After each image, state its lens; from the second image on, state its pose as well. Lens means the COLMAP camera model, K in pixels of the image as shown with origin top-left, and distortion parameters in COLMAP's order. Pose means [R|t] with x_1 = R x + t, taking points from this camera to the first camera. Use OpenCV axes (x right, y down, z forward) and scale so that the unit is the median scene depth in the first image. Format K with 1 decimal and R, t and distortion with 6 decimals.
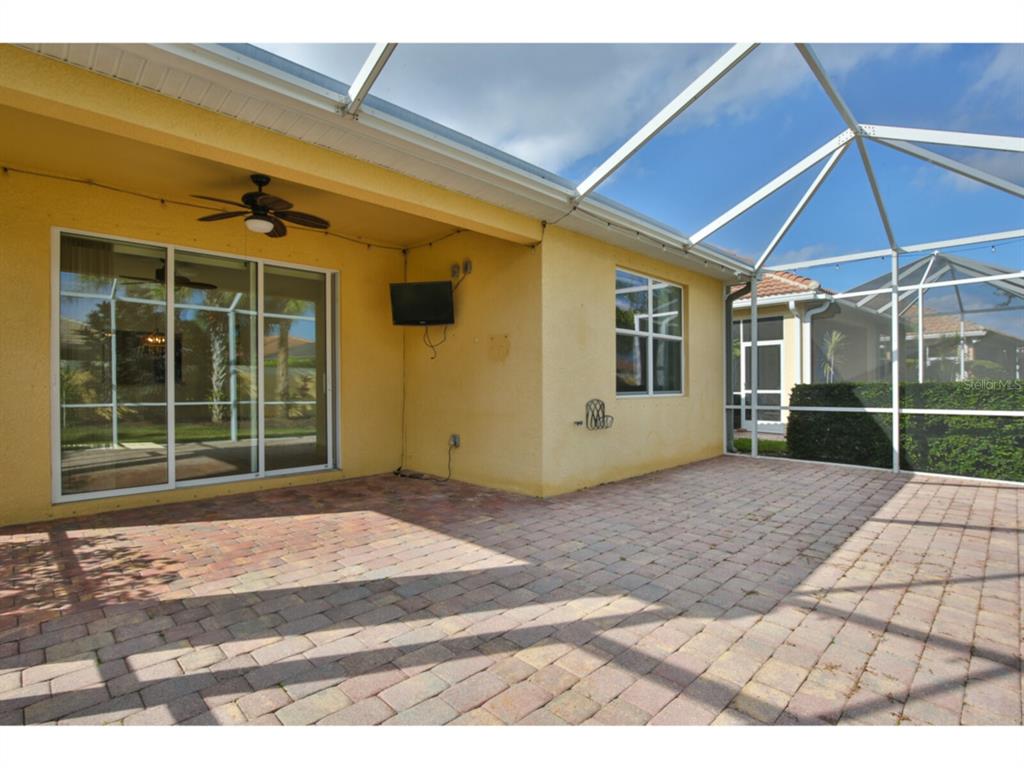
lens RADIAL K [[498.6, 0, 504.1], [0, 498.6, 383.4], [0, 0, 1]] dist [-0.016882, 0.001050]
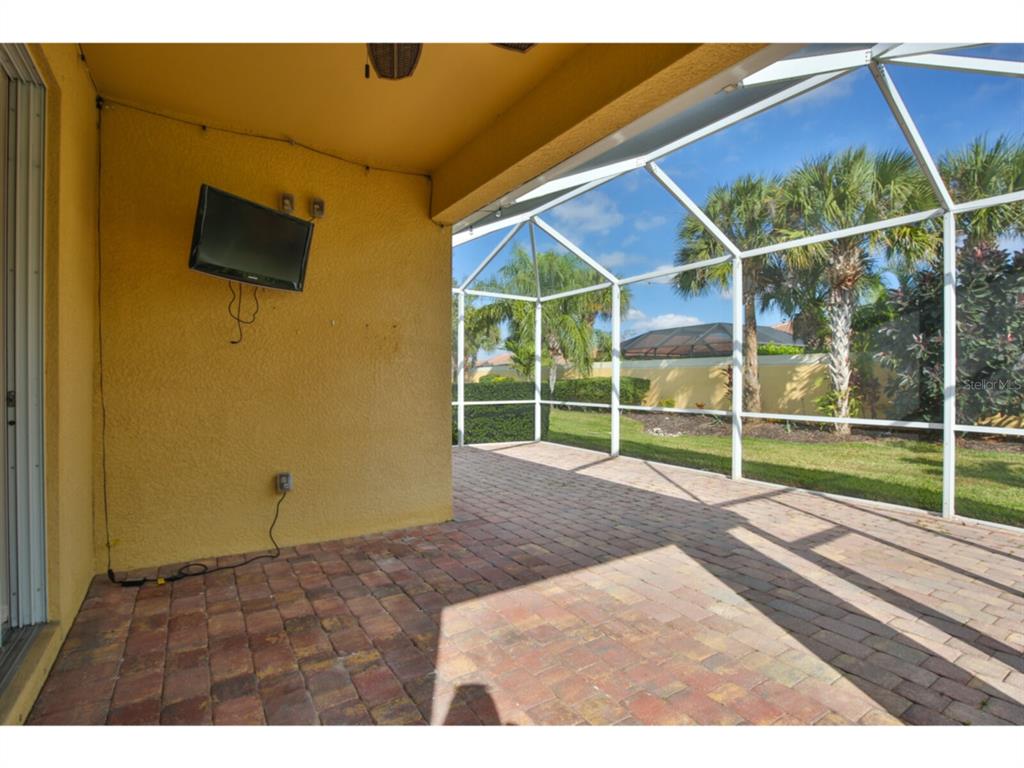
lens RADIAL K [[498.6, 0, 504.1], [0, 498.6, 383.4], [0, 0, 1]] dist [-0.016882, 0.001050]
pose [[0.205916, -0.002477, 0.978566, -1.290397], [-0.010866, 0.999929, 0.004817, -0.025206], [-0.978509, -0.011625, 0.205875, 1.253683]]
